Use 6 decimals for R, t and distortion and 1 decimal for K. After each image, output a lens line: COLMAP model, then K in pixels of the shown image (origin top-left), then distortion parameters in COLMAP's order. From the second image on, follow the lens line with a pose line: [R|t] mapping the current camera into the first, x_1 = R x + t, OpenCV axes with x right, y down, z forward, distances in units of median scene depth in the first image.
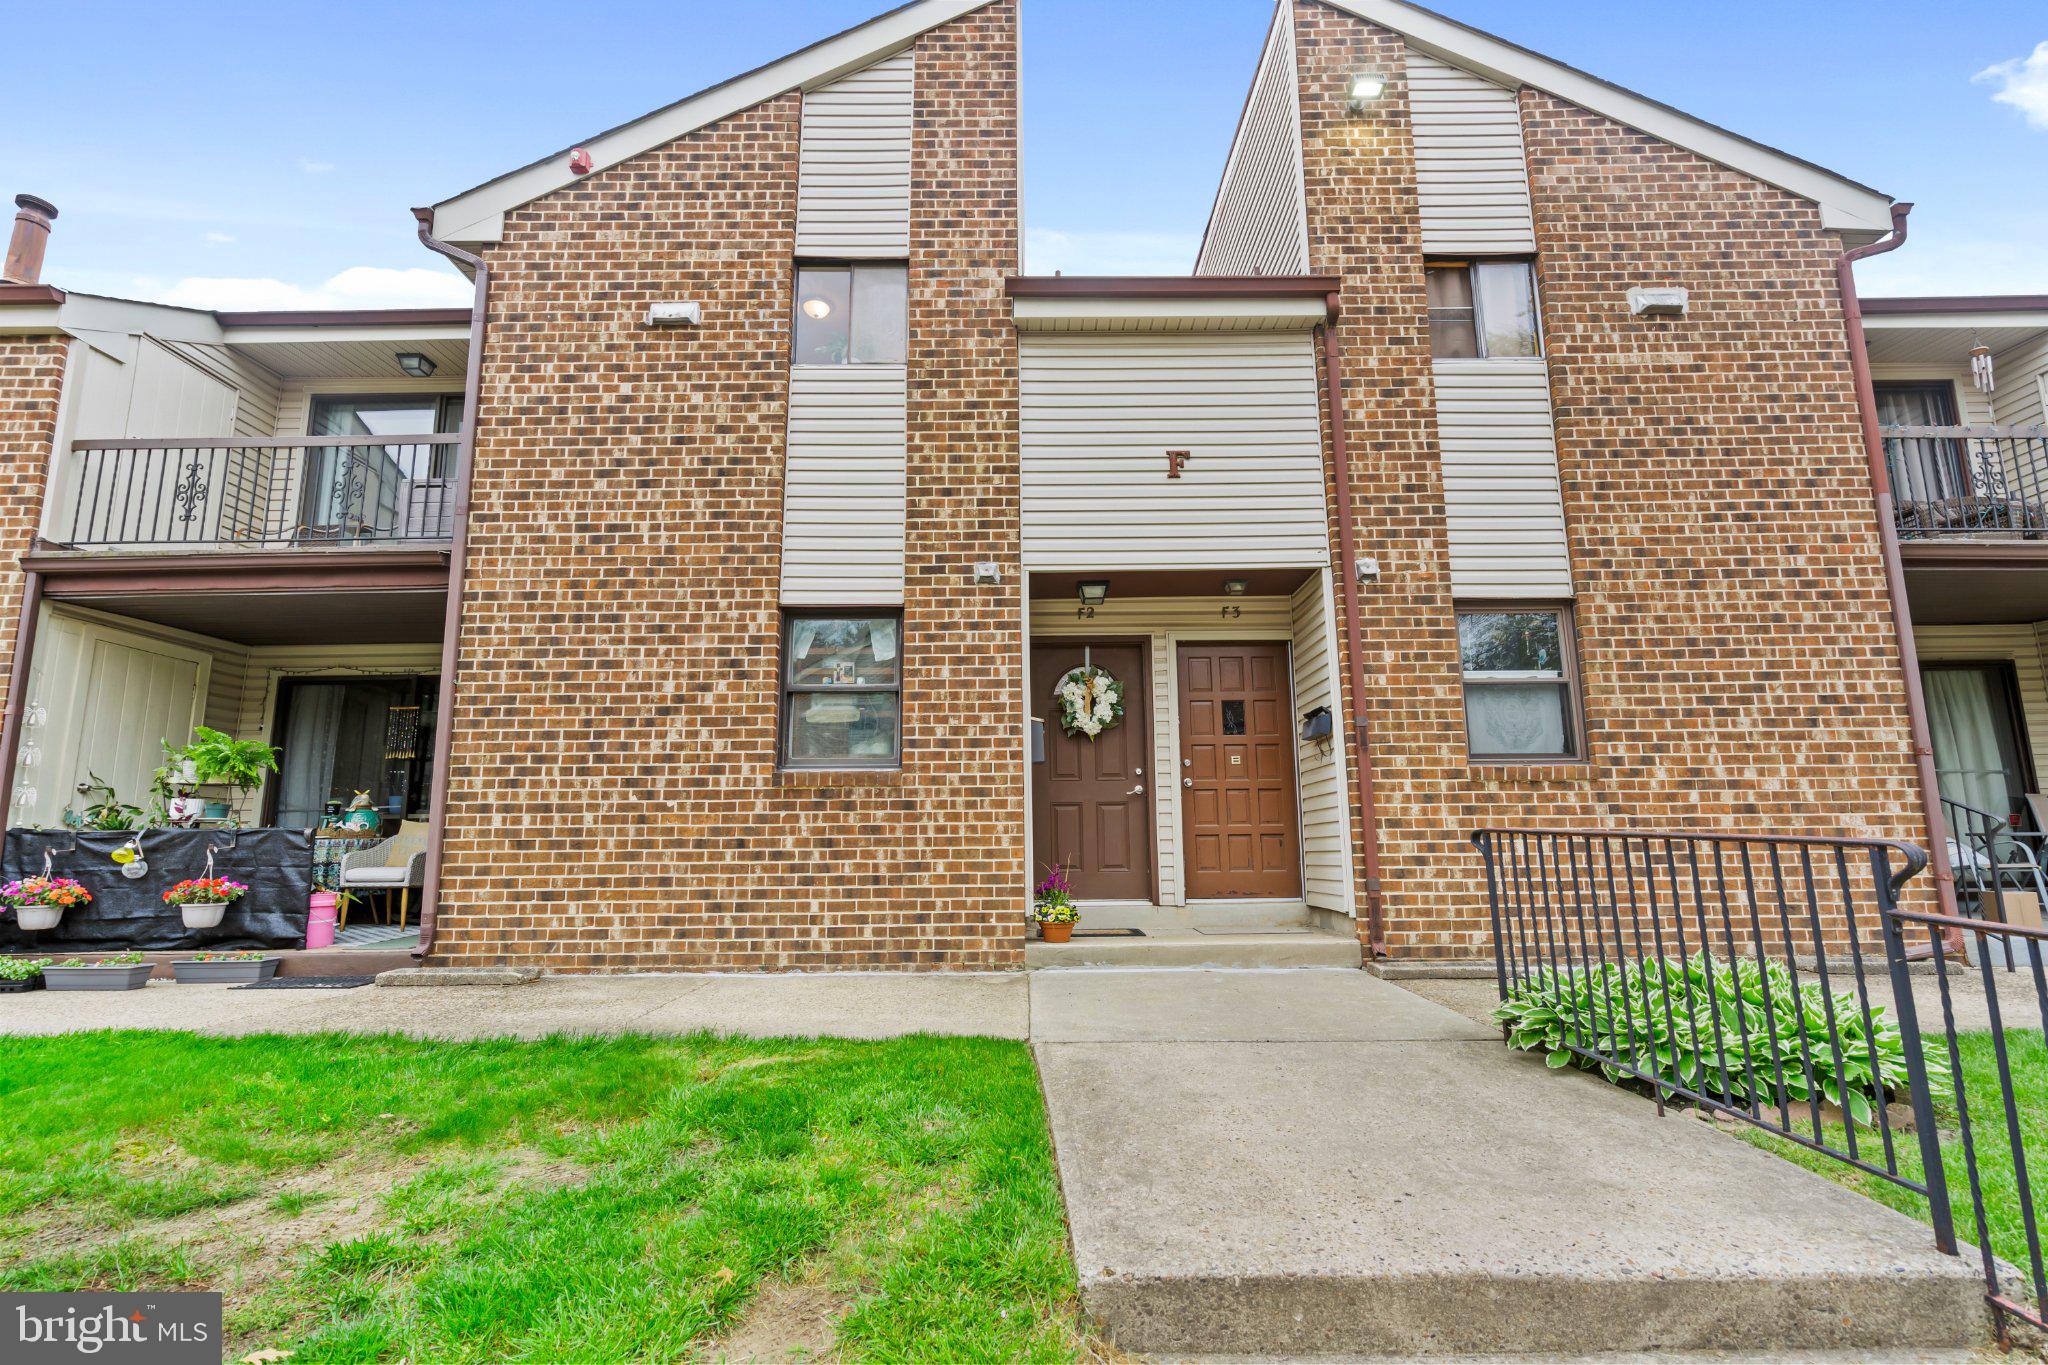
lens RADIAL K [[936.3, 0, 1007.7], [0, 936.3, 690.7], [0, 0, 1]] dist [-0.003223, 0.001059]
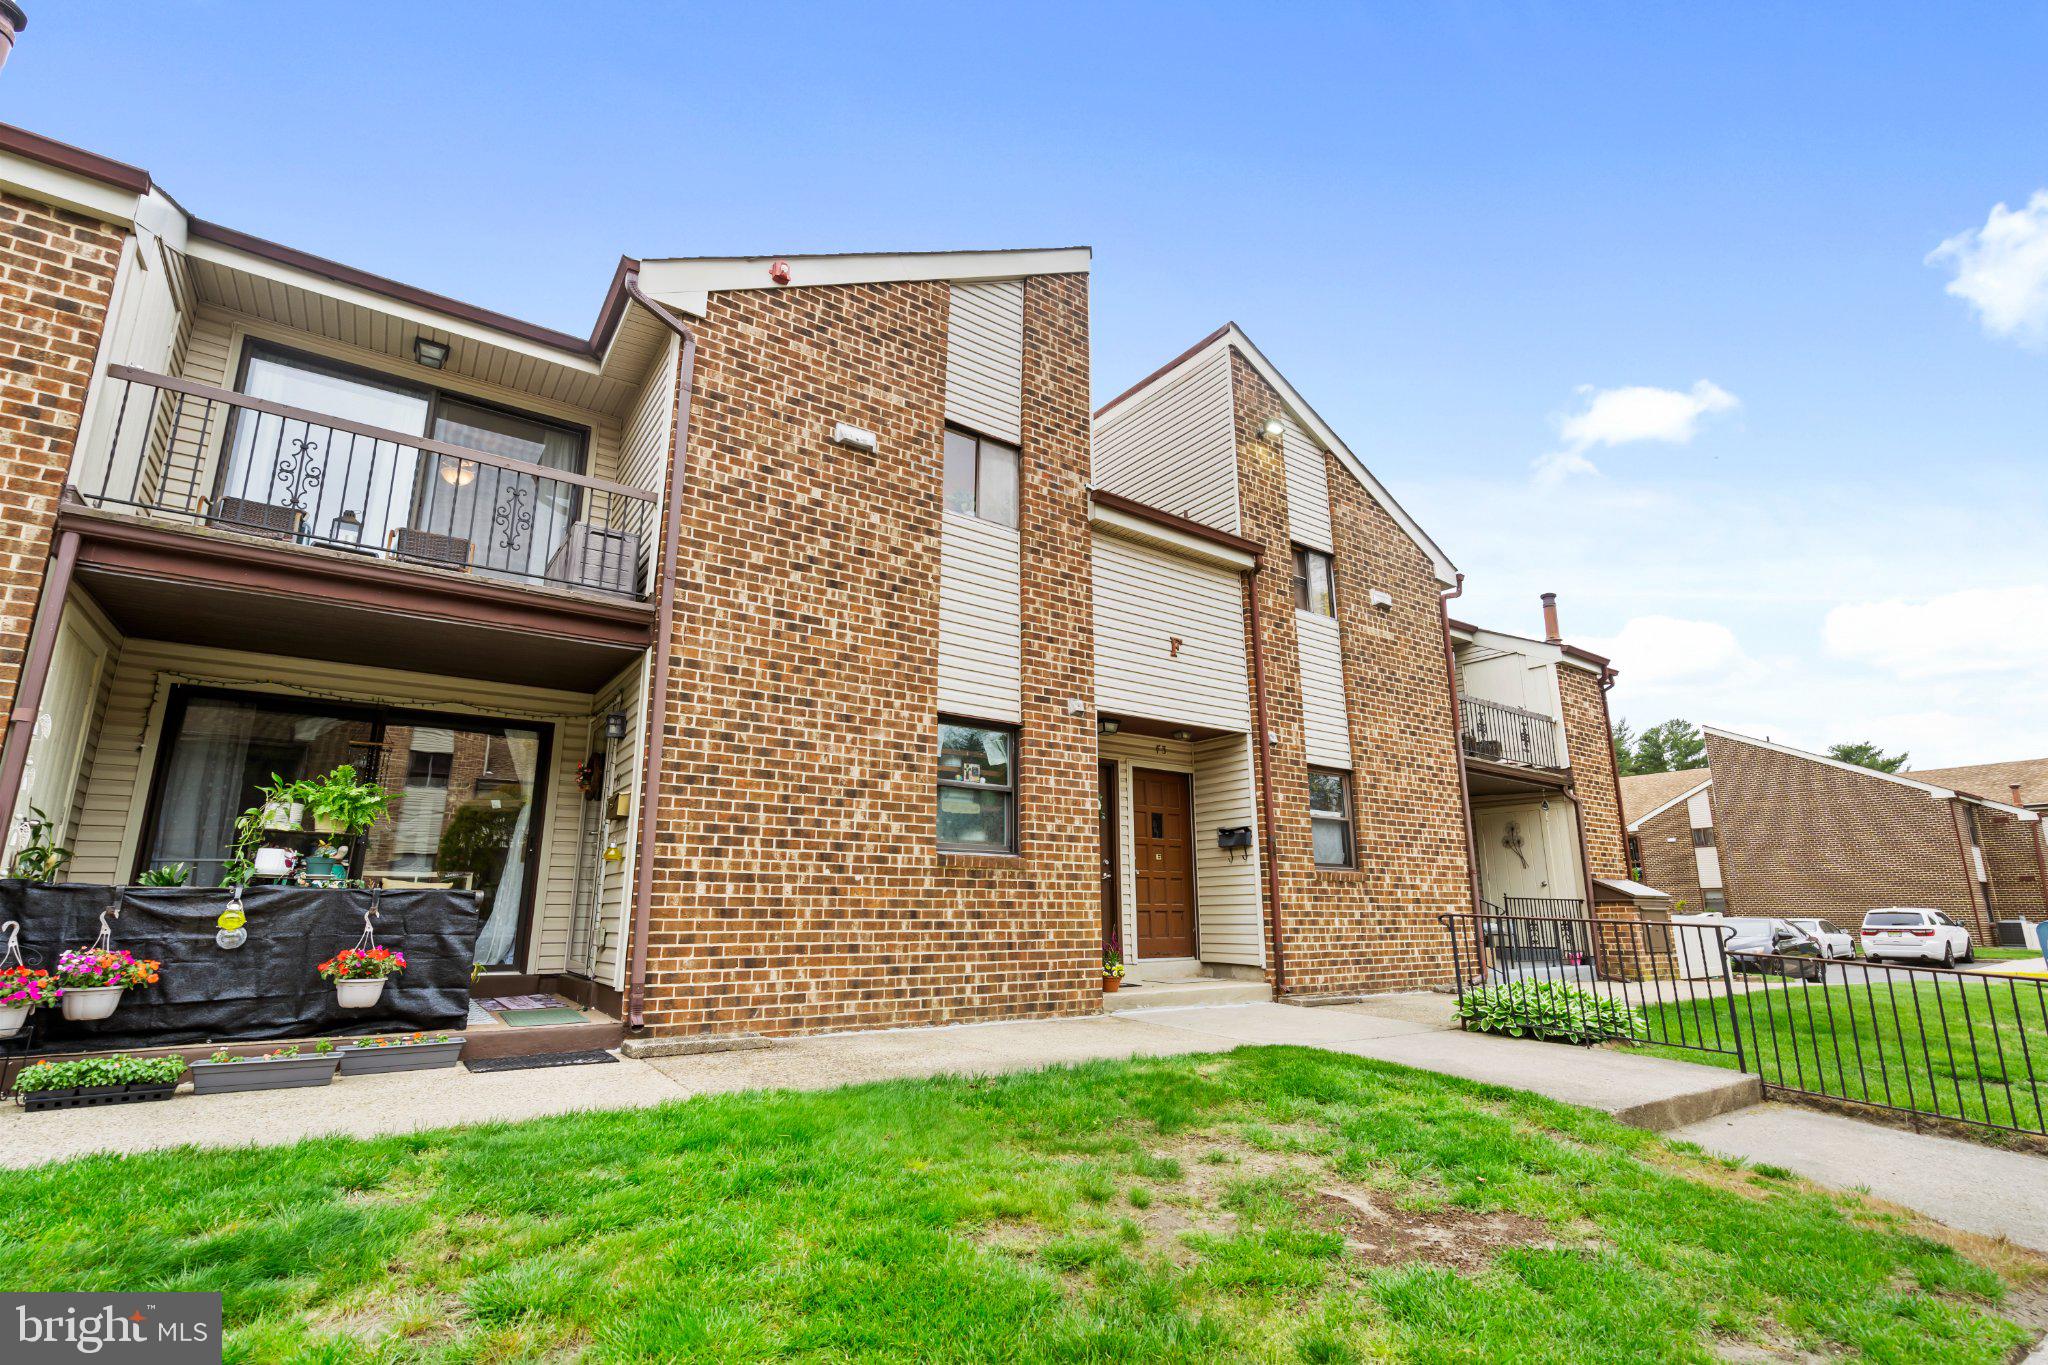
lens RADIAL K [[936.3, 0, 1007.7], [0, 936.3, 690.7], [0, 0, 1]] dist [-0.003223, 0.001059]
pose [[0.820241, 0.144667, 0.553422, -0.843151], [-0.106129, 0.989181, -0.101281, -0.006021], [-0.562086, 0.024340, 0.826720, -0.032110]]
